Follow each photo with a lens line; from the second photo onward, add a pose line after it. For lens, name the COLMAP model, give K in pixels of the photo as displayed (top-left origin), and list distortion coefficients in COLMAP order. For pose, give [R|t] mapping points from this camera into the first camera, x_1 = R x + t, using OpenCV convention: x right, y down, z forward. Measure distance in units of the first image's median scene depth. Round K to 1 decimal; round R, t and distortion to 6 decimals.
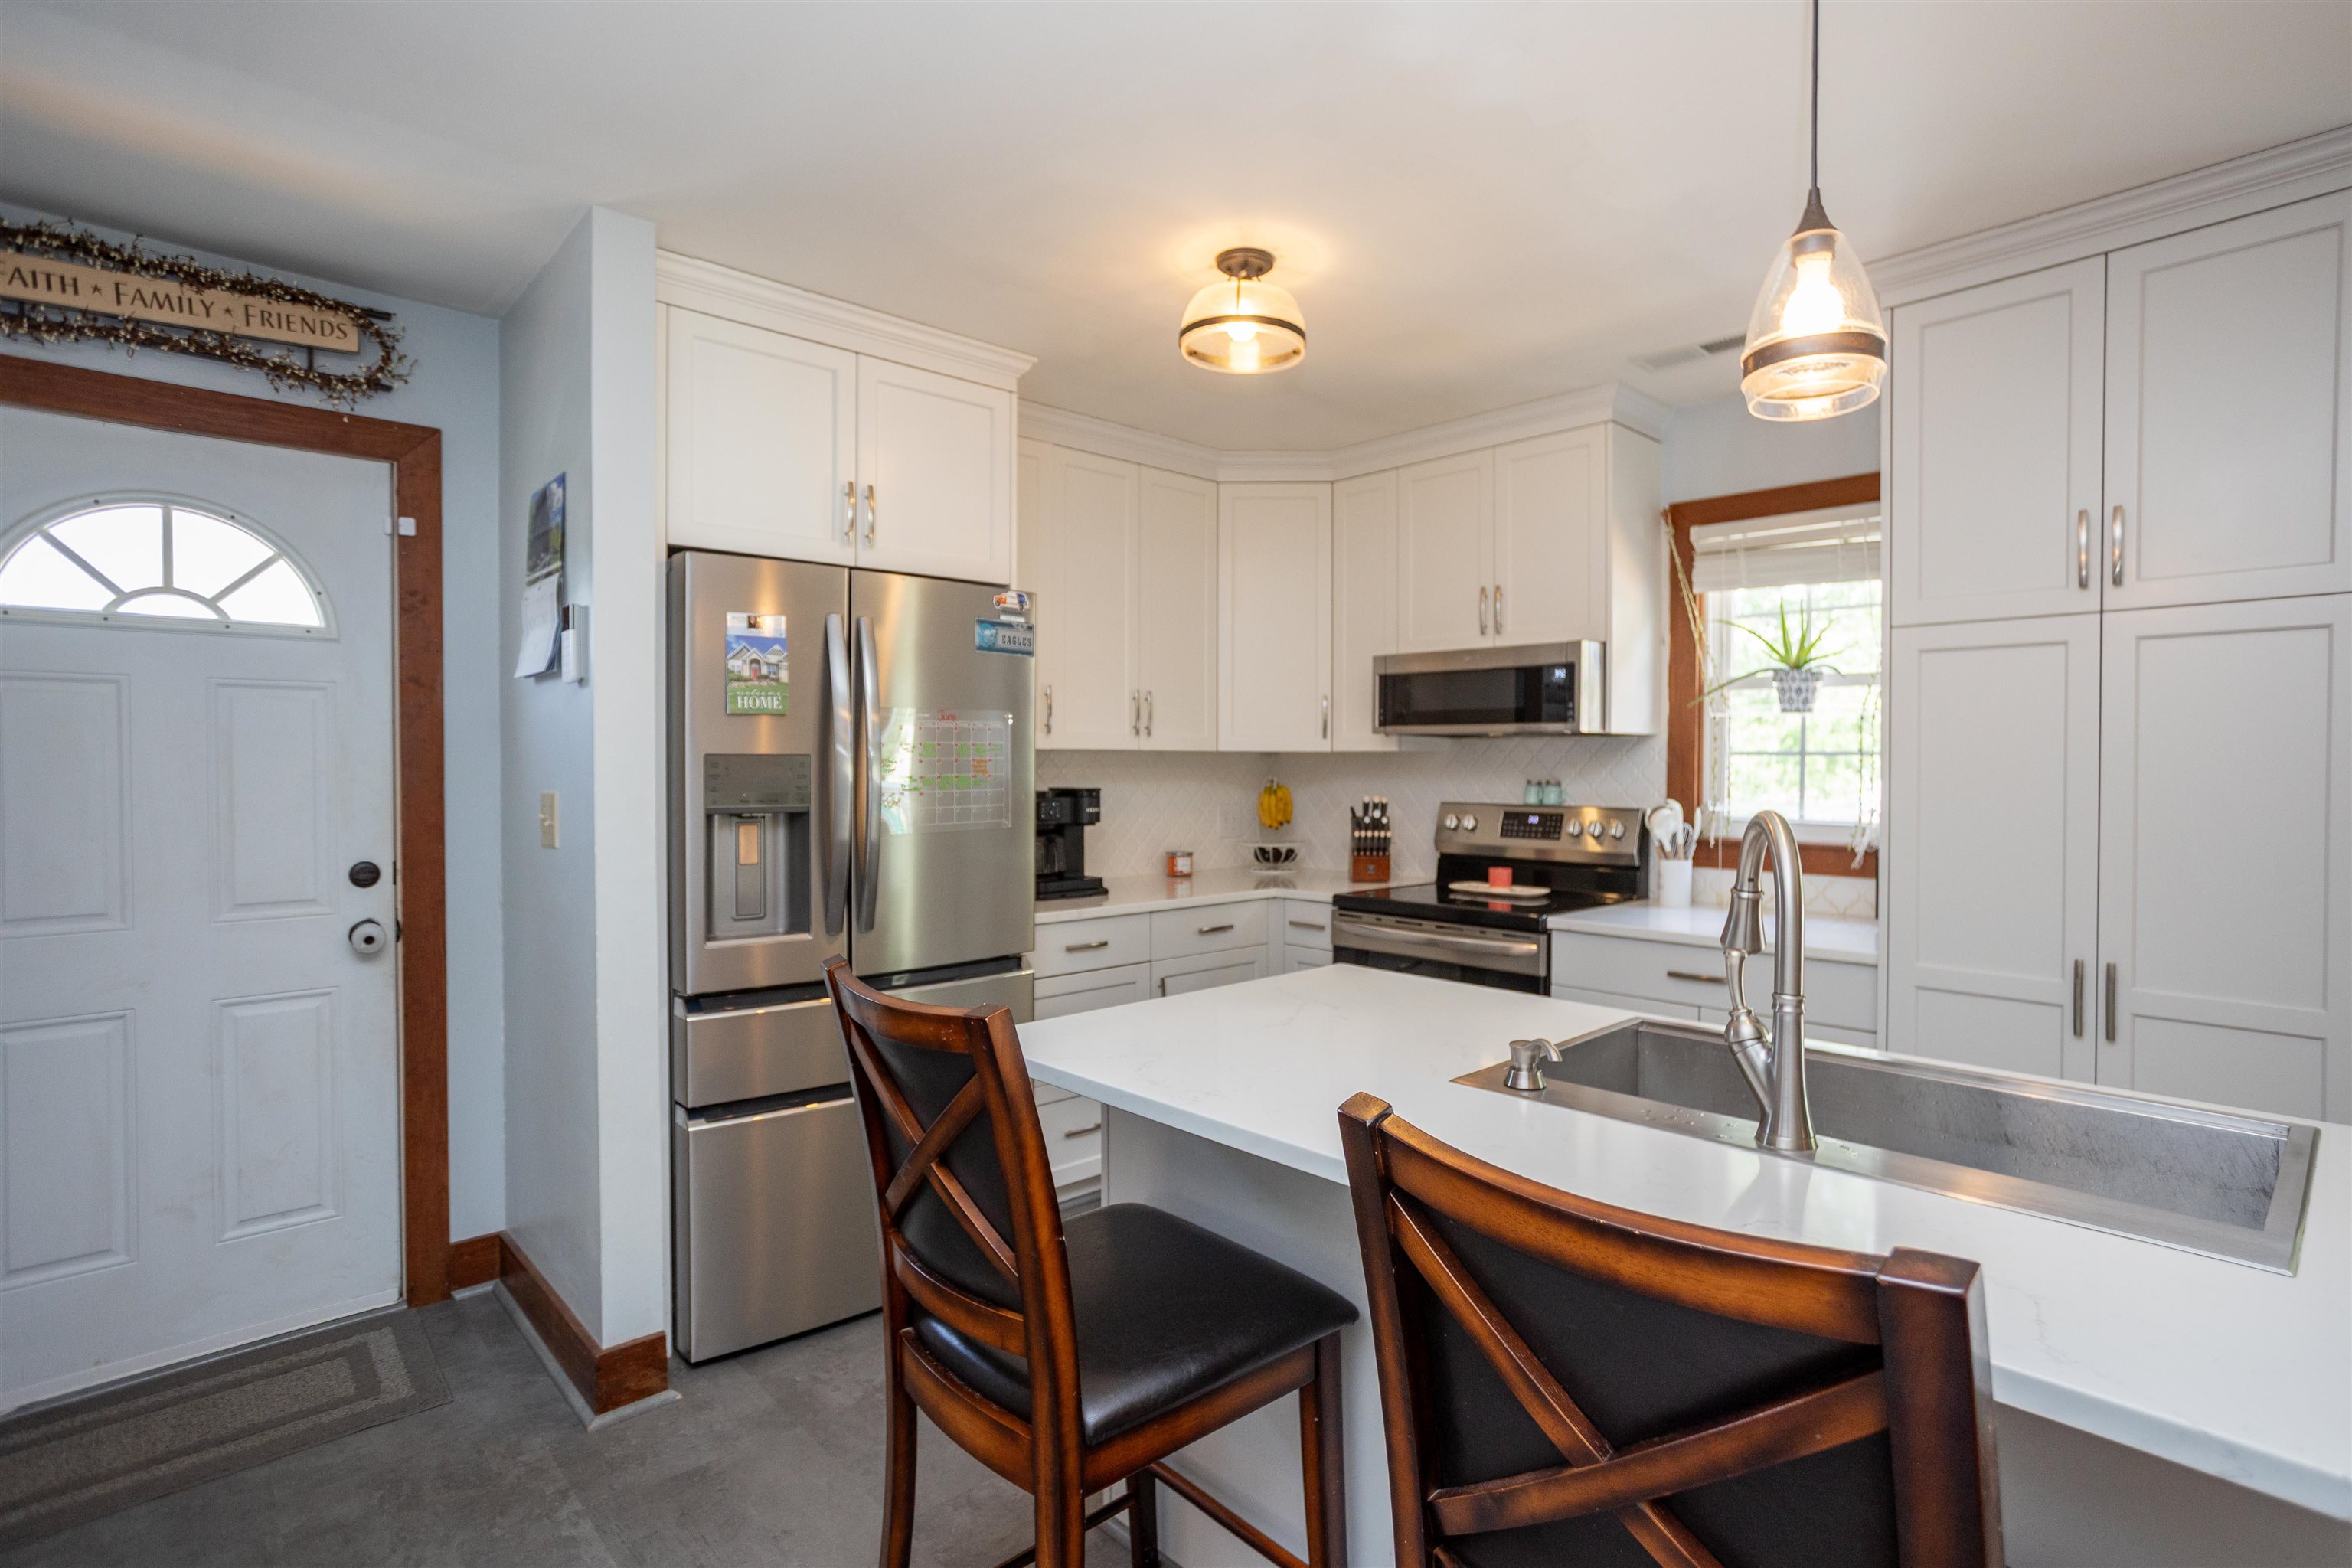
lens RADIAL K [[1137.4, 0, 1178.9], [0, 1137.4, 779.8], [0, 0, 1]] dist [-0.000381, 0.002908]
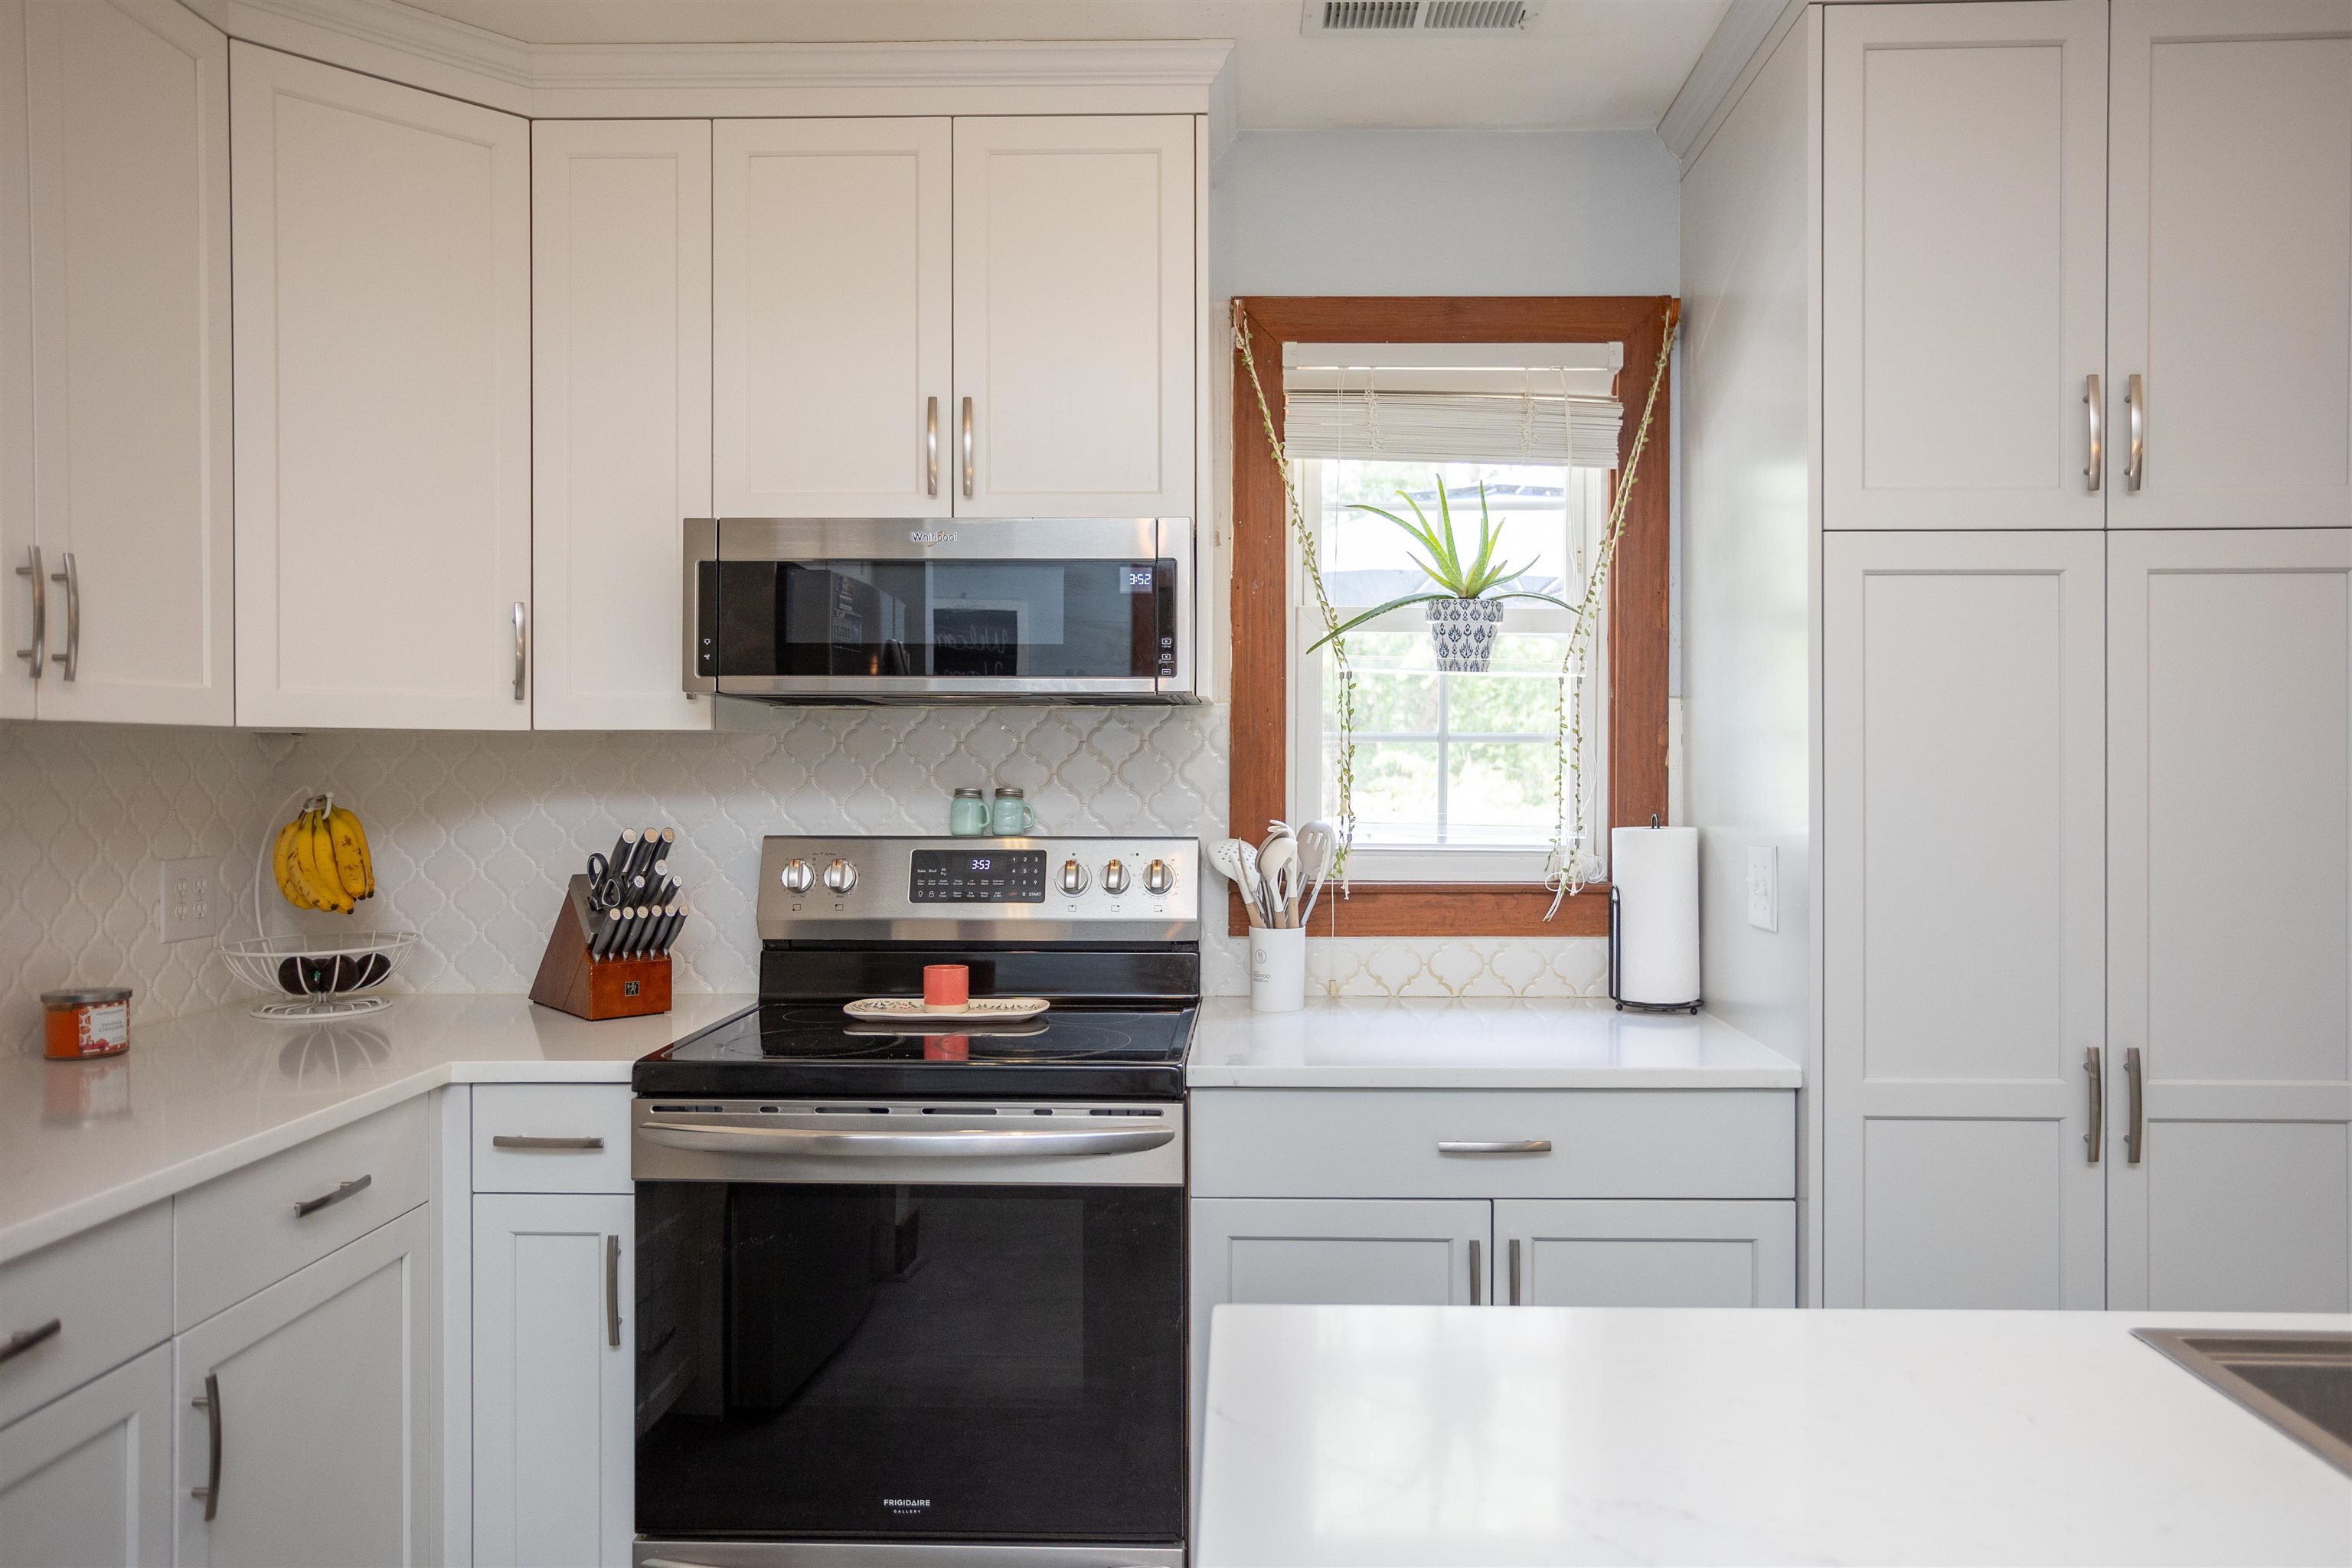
lens RADIAL K [[1726.9, 0, 1229.4], [0, 1726.9, 738.4], [0, 0, 1]] dist [0.007201, 0.005966]
pose [[0.705078, 0.003743, 0.709120, -0.183677], [0.013448, 0.999736, -0.018649, -0.006954], [-0.709002, 0.022685, 0.704841, 0.413229]]
